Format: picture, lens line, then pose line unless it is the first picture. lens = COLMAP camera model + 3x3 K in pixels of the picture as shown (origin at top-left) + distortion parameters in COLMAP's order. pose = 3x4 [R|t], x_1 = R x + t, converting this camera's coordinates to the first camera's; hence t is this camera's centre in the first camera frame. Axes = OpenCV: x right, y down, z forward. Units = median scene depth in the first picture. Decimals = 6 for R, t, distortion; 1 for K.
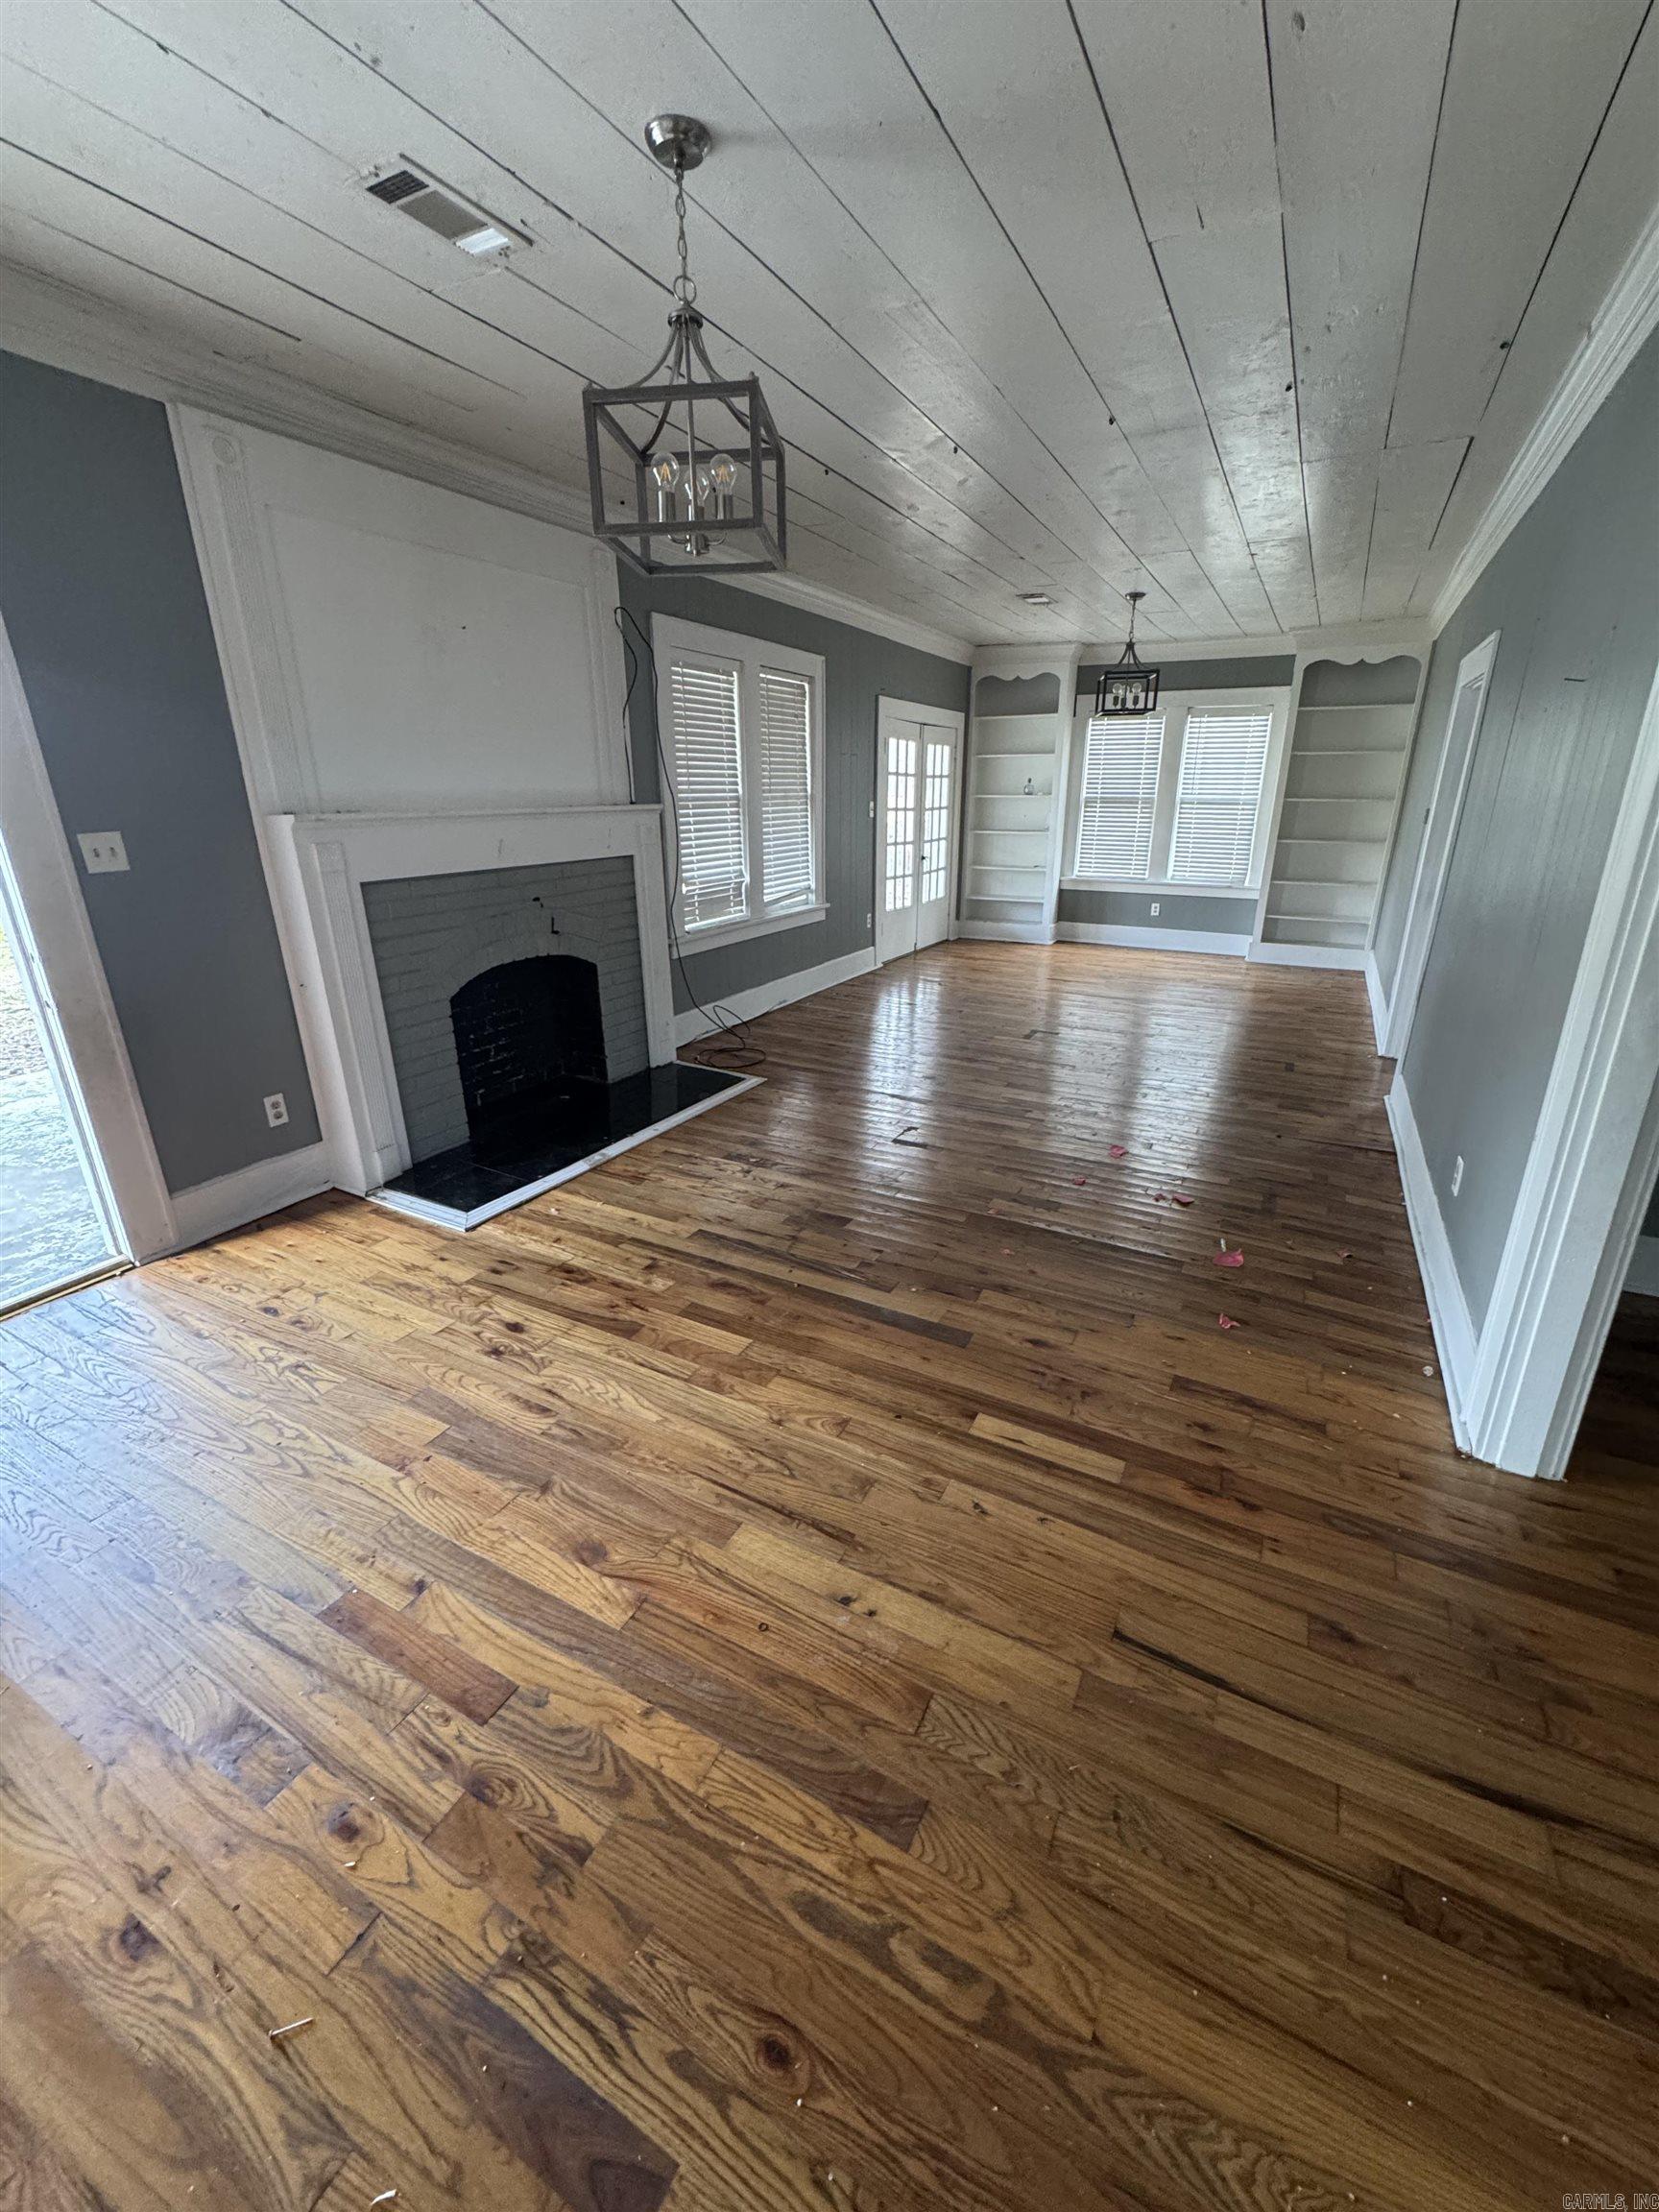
lens RADIAL K [[884.4, 0, 831.7], [0, 884.4, 1105.9], [0, 0, 1]] dist [-0.002206, -0.000847]
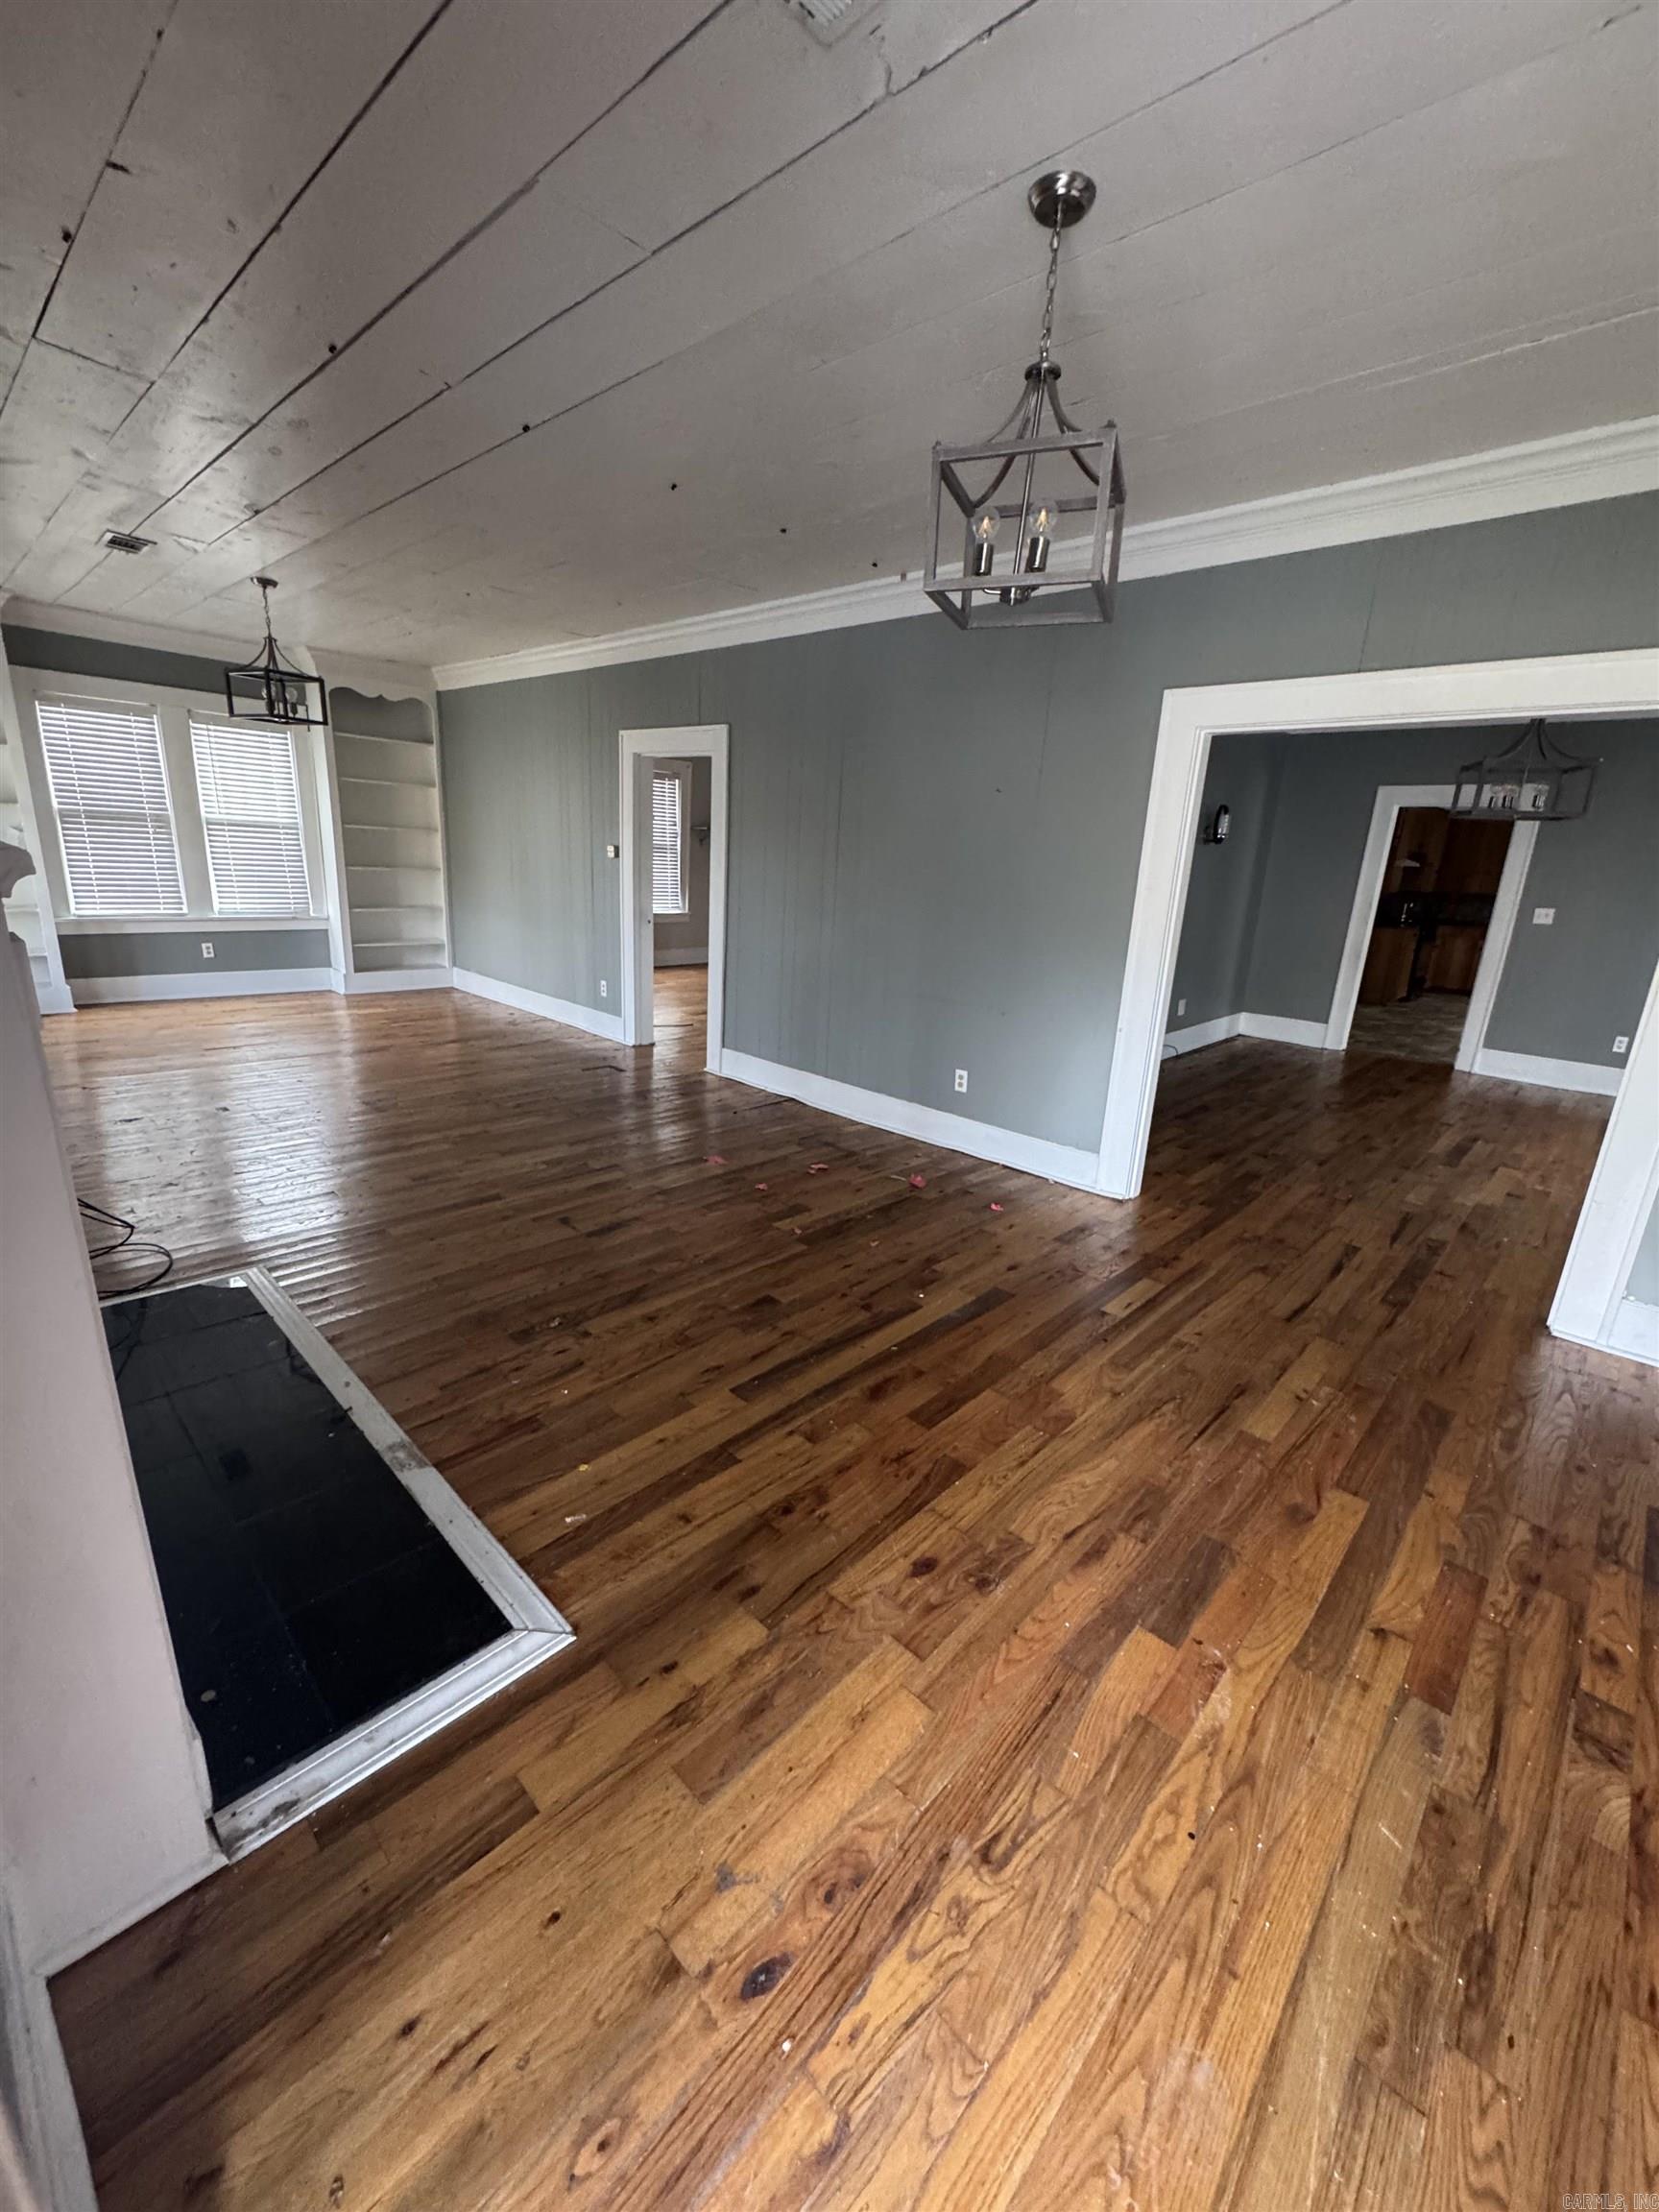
lens RADIAL K [[884.4, 0, 831.7], [0, 884.4, 1105.9], [0, 0, 1]] dist [-0.002206, -0.000847]
pose [[0.259494, -0.254970, 0.931479, -0.890680], [0.271449, 0.944891, 0.183020, -0.241265], [-0.926811, 0.205357, 0.314405, 0.713907]]
